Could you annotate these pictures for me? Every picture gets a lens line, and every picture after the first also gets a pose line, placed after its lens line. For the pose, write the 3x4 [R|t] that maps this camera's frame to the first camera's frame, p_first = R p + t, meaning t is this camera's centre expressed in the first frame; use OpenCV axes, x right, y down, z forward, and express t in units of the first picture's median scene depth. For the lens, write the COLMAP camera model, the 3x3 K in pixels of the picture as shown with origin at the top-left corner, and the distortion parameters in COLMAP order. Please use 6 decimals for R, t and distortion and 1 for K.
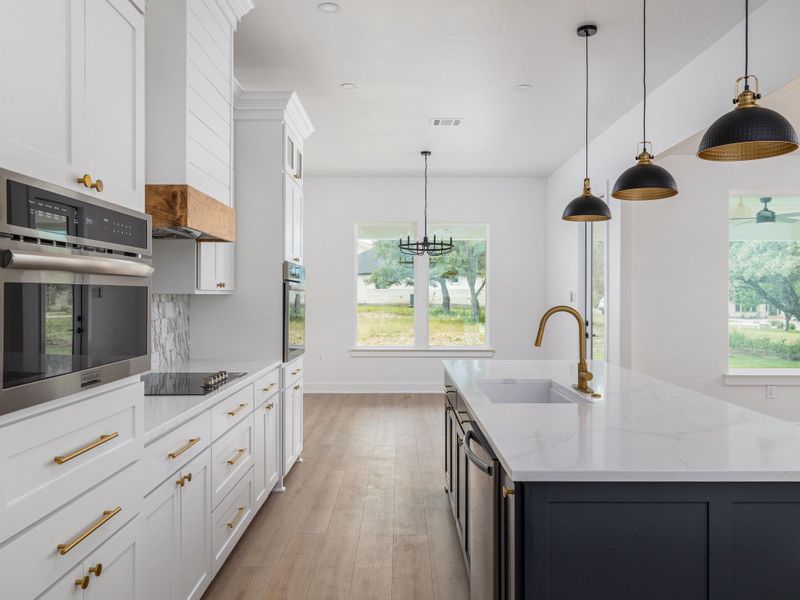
lens RADIAL K [[625.6, 0, 398.2], [0, 625.6, 298.7], [0, 0, 1]] dist [-0.001020, 0.002086]
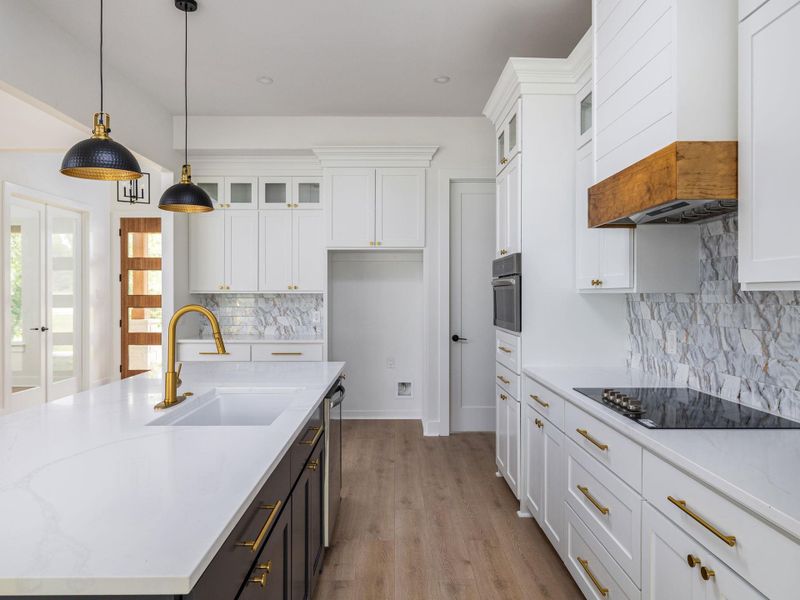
lens RADIAL K [[562.3, 0, 402.2], [0, 562.3, 296.0], [0, 0, 1]] dist [-0.000575, -0.001040]
pose [[-0.999944, -0.003766, -0.009931, -0.005042], [-0.003844, 0.999962, 0.007780, -0.002648], [0.009901, 0.007818, -0.999920, 0.754325]]
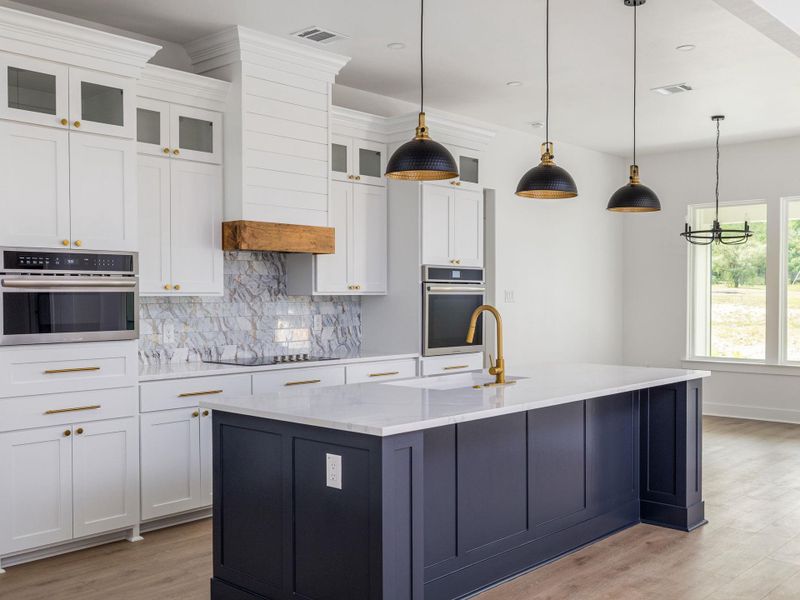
lens RADIAL K [[817.4, 0, 401.3], [0, 817.4, 313.8], [0, 0, 1]] dist [0.007161, 0.000000]
pose [[0.734719, 0.011353, -0.678276, 0.474023], [0.001214, 0.999836, 0.018050, 0.000313], [0.678370, -0.014085, 0.734585, -0.055108]]
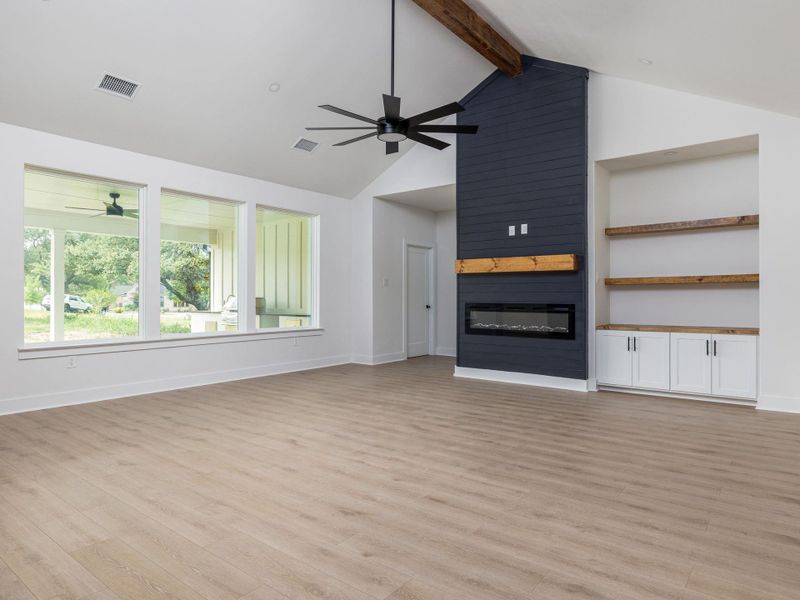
lens RADIAL K [[499.0, 0, 402.0], [0, 499.0, 296.3], [0, 0, 1]] dist [0.001212, 0.000314]
pose [[0.615765, -0.000395, 0.787930, 0.234036], [0.003602, 0.999991, -0.002314, 0.035989], [-0.787922, 0.004263, 0.615760, 0.031807]]
